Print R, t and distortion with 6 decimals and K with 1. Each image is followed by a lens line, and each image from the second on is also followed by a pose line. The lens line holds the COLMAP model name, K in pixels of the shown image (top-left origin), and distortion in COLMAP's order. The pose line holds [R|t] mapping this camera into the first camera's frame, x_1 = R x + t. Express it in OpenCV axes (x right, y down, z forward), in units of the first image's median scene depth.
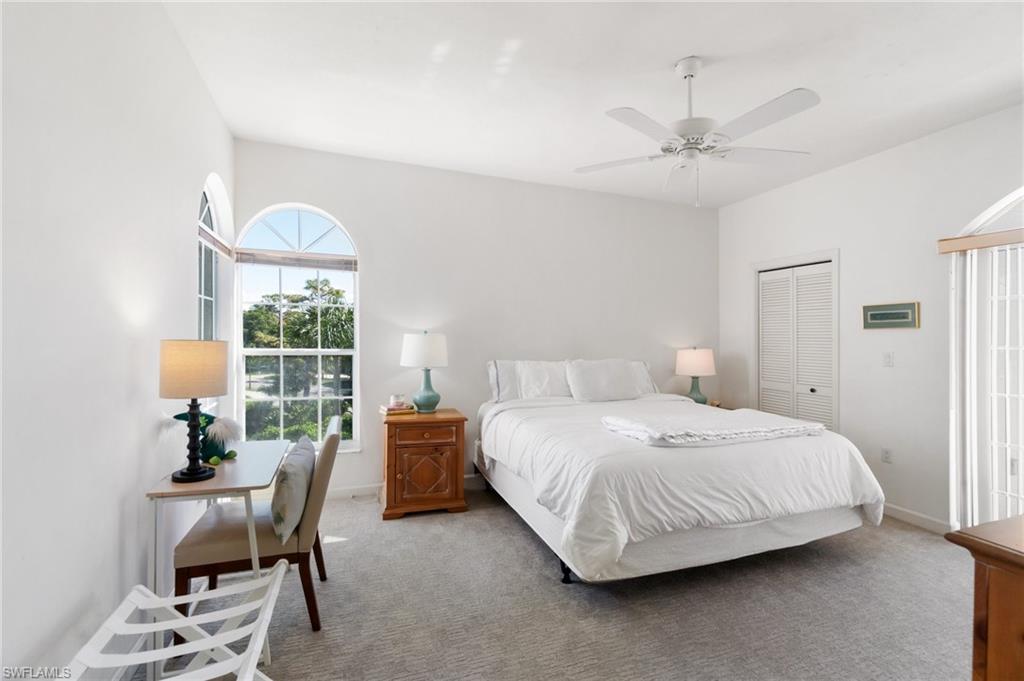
lens RADIAL K [[442.7, 0, 515.9], [0, 442.7, 337.4], [0, 0, 1]] dist [-0.004396, 0.001387]
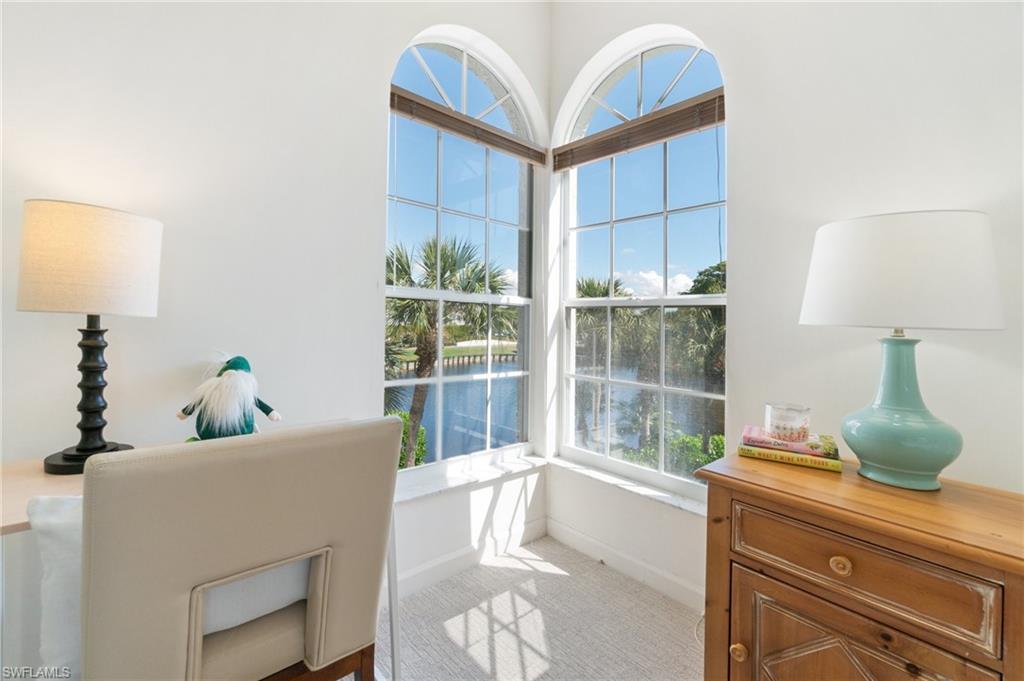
lens RADIAL K [[442.7, 0, 513.7], [0, 442.7, 323.2], [0, 0, 1]] dist [-0.004396, 0.001387]
pose [[0.386130, 0.001468, -0.922443, -0.024768], [-0.023078, 0.999701, -0.008070, 0.073759], [0.922156, 0.024404, 0.386048, 0.683904]]
